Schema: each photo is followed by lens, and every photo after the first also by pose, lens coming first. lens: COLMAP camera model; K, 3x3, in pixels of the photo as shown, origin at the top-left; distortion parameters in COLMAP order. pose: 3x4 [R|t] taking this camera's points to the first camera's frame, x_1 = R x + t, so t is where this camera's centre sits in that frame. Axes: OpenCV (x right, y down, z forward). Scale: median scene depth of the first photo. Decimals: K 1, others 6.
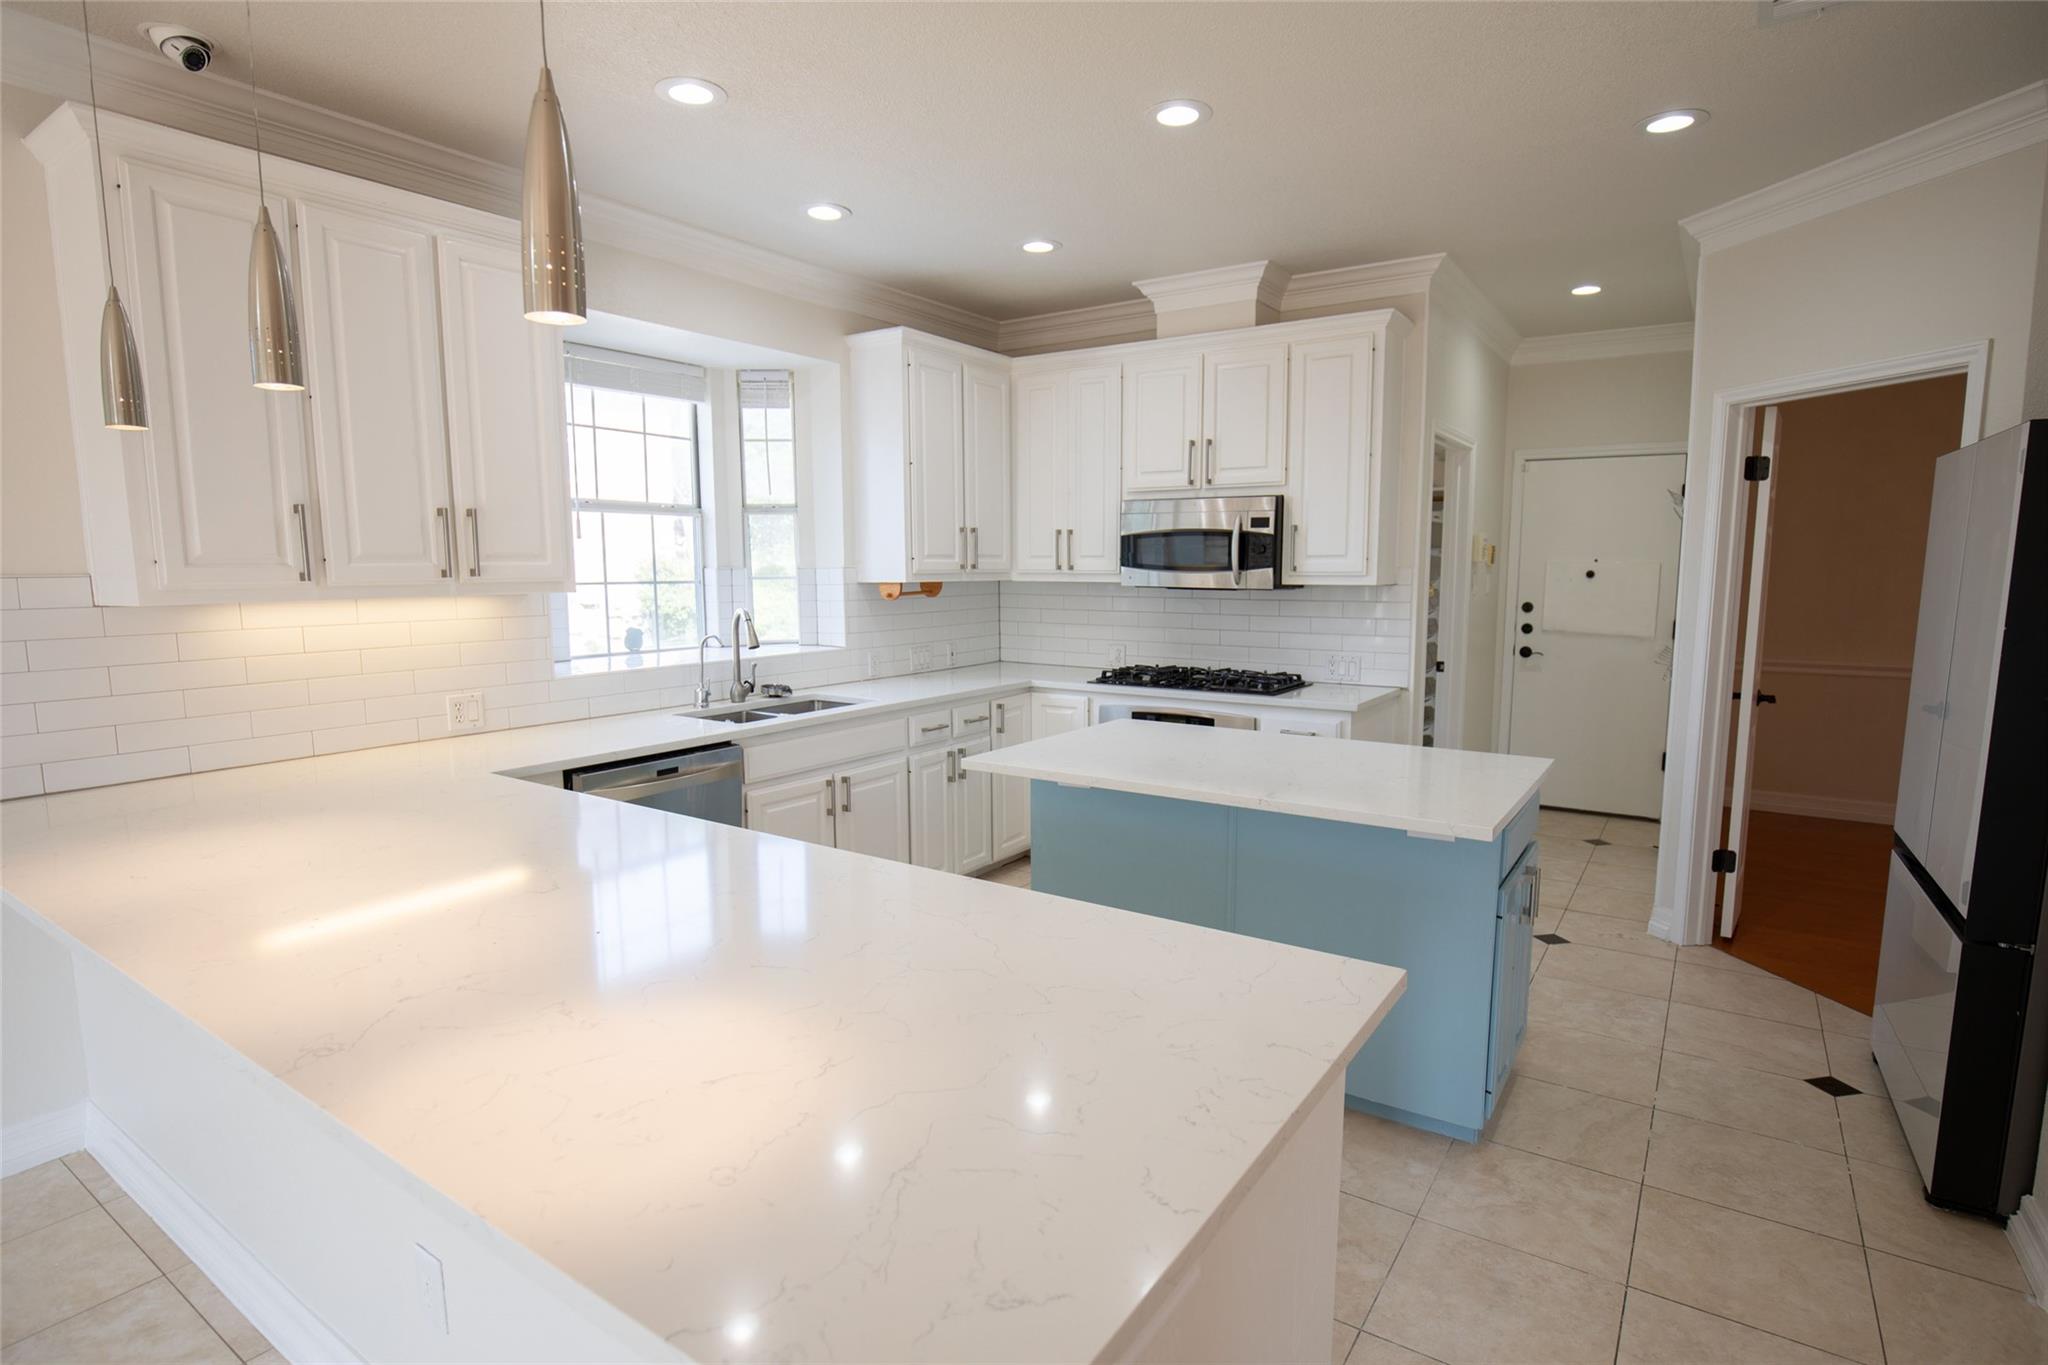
lens RADIAL K [[1037.9, 0, 1024.0], [0, 1037.9, 682.5], [0, 0, 1]] dist [-0.038985, 0.000873]
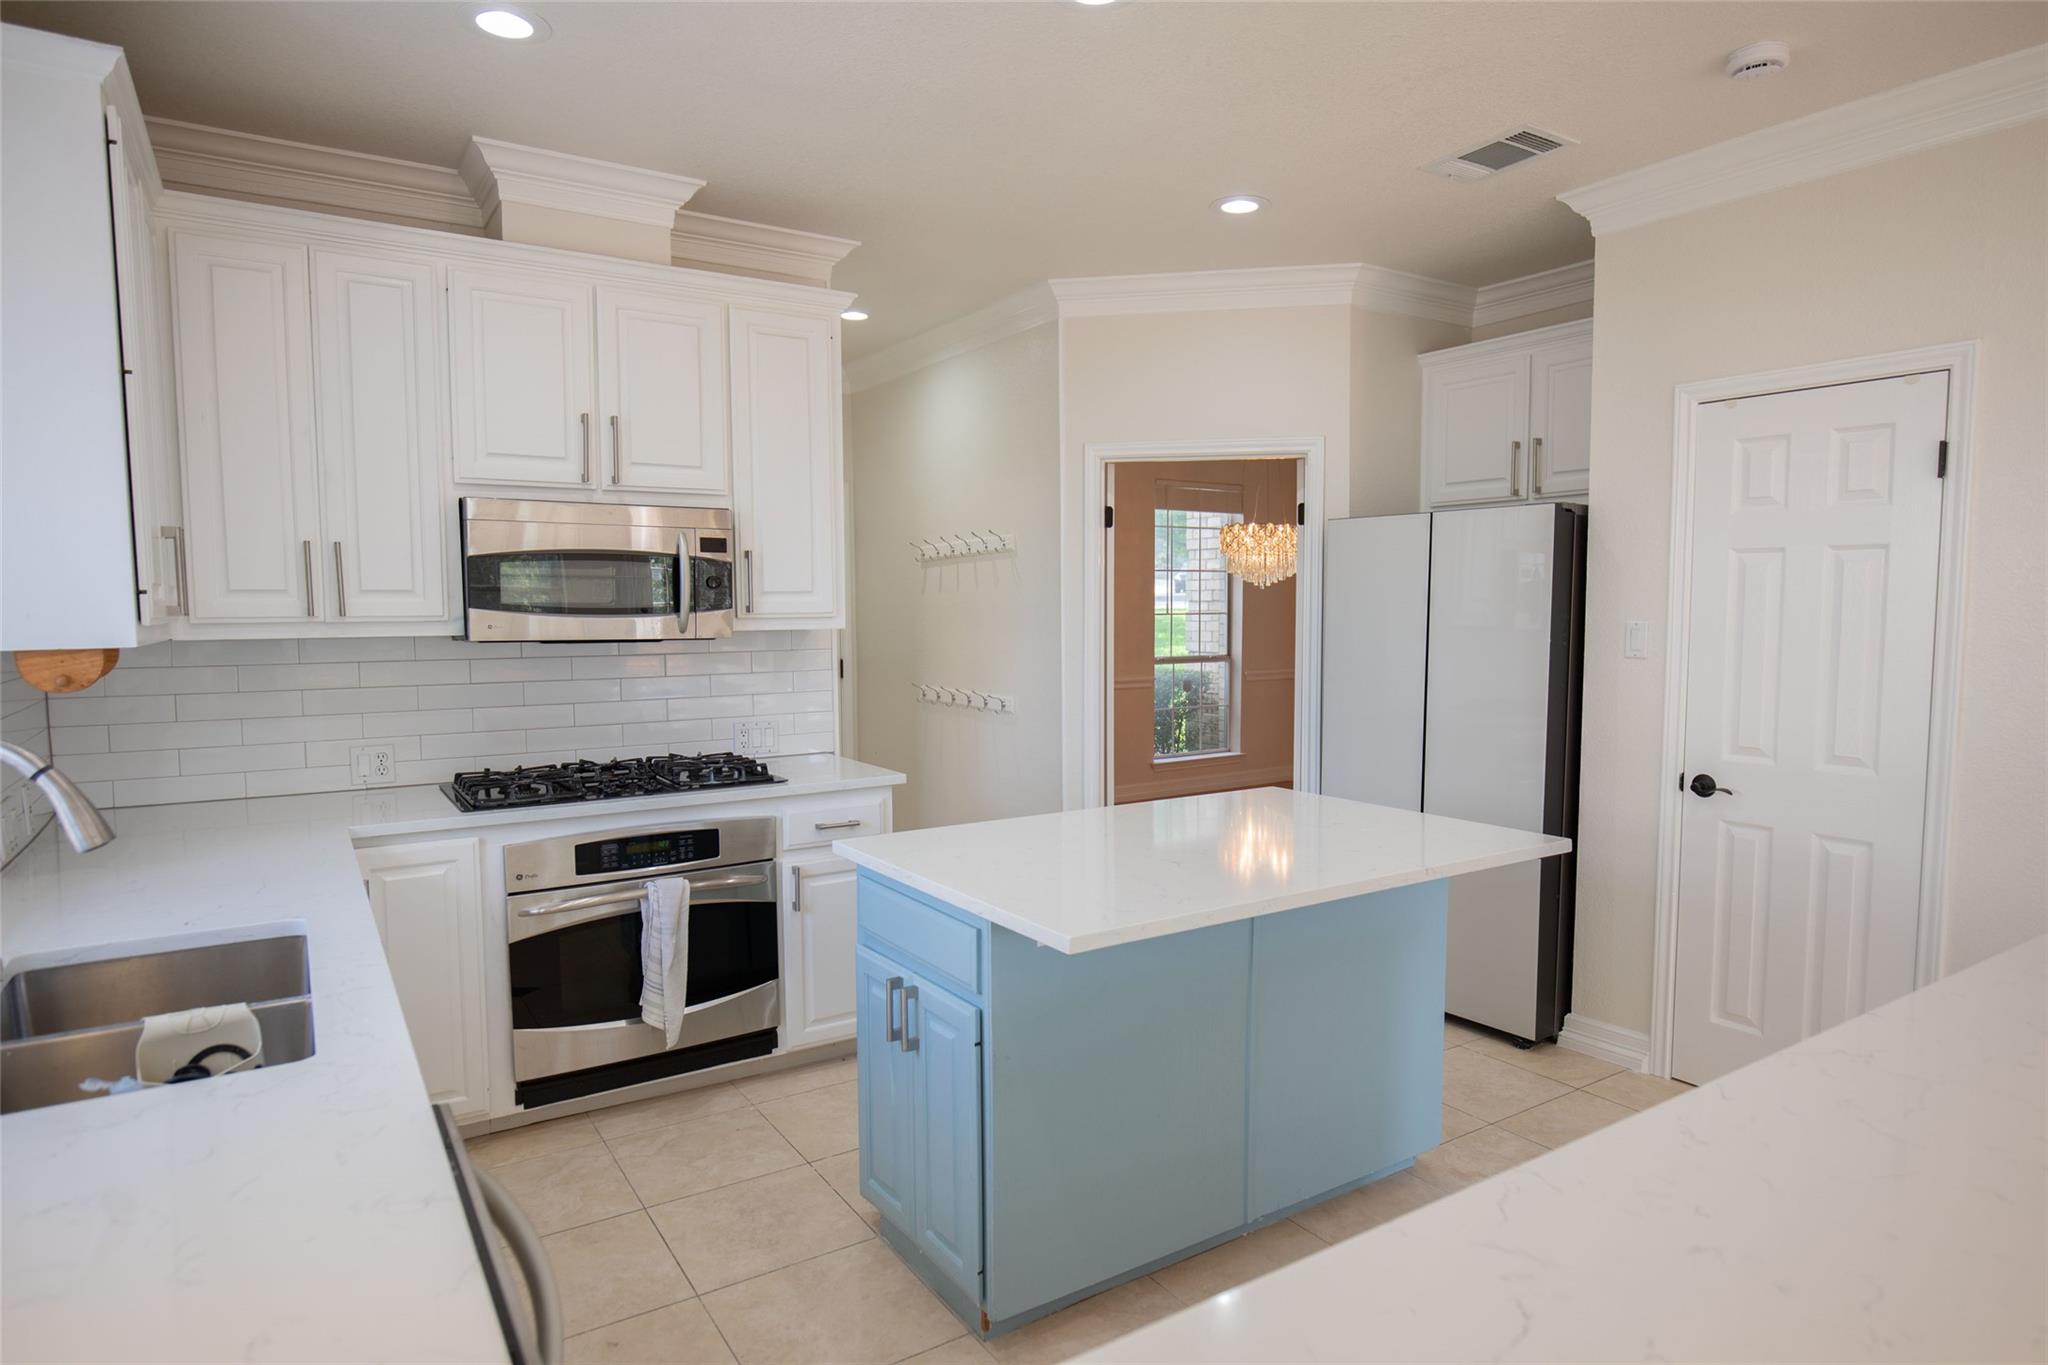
lens RADIAL K [[1132.2, 0, 1024.0], [0, 1132.2, 682.5], [0, 0, 1]] dist [-0.031642, -0.000407]
pose [[0.385108, -0.062351, 0.920763, -0.402104], [0.111387, 0.993562, 0.020694, -0.051959], [-0.916125, 0.094592, 0.389574, 0.502830]]
